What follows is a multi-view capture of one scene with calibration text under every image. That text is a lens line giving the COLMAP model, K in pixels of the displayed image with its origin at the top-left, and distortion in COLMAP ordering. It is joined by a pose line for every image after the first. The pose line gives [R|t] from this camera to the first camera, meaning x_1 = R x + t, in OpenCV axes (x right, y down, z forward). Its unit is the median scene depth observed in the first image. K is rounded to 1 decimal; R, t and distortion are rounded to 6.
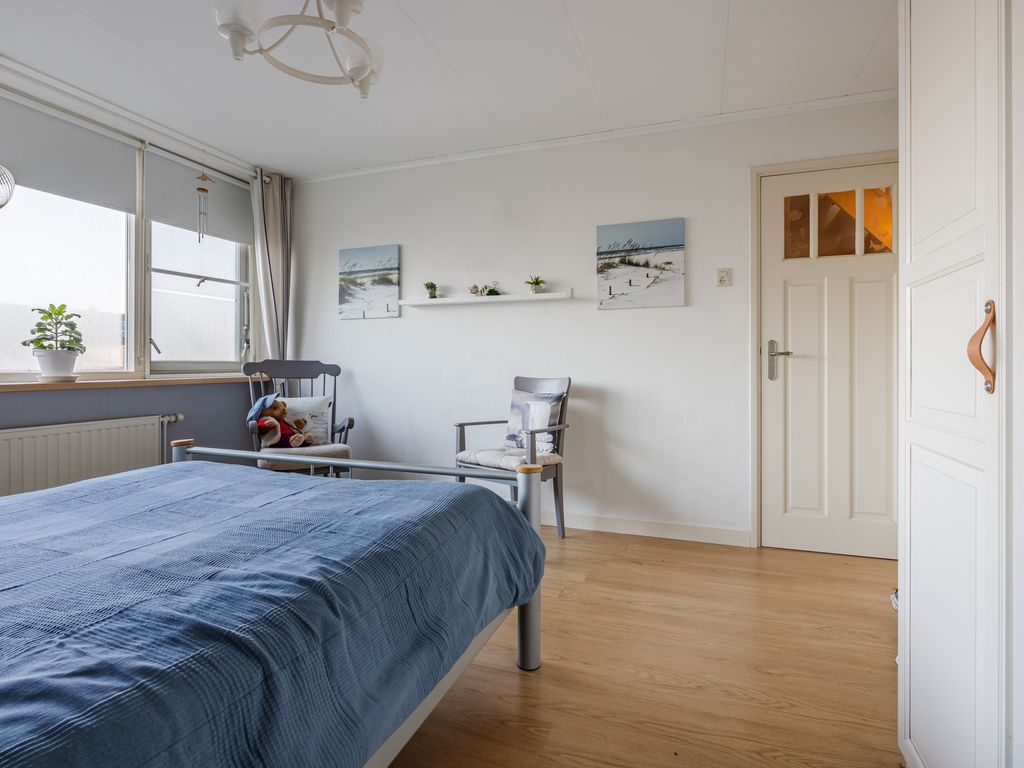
lens RADIAL K [[525.3, 0, 516.2], [0, 525.3, 368.9], [0, 0, 1]] dist [-0.001676, 0.000280]
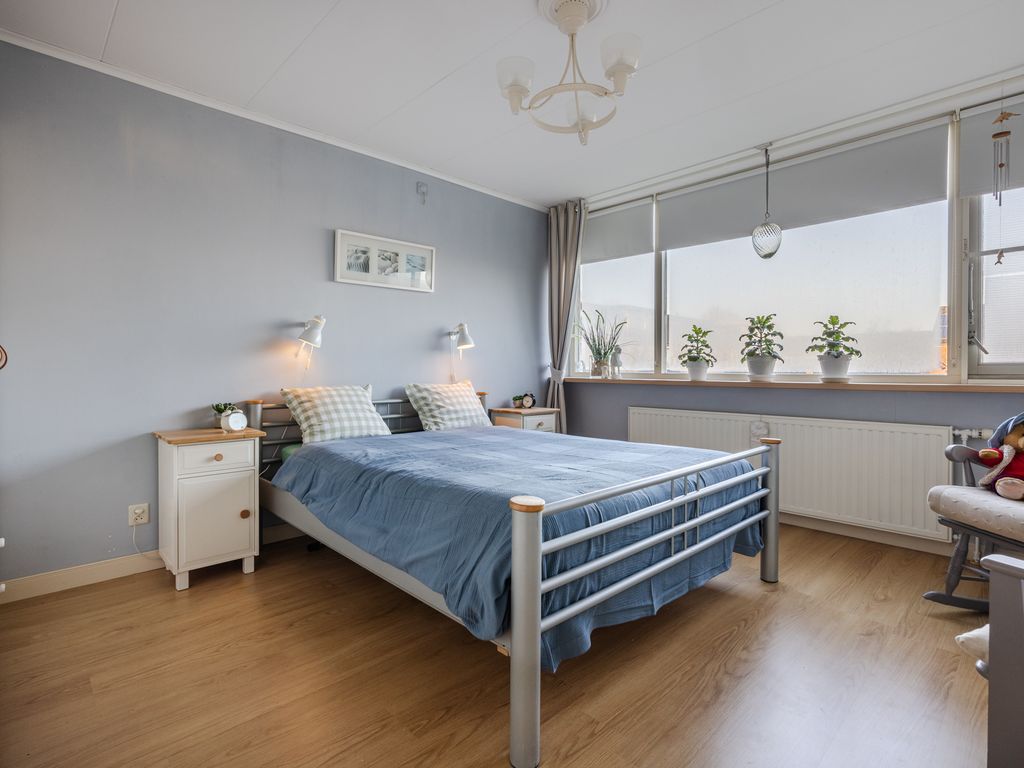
lens RADIAL K [[525.3, 0, 516.2], [0, 525.3, 368.9], [0, 0, 1]] dist [-0.001676, 0.000280]
pose [[-0.456617, -0.000326, -0.889664, 0.402067], [0.001363, 0.999999, -0.001065, -0.005898], [0.889663, -0.001699, -0.456615, 0.755731]]
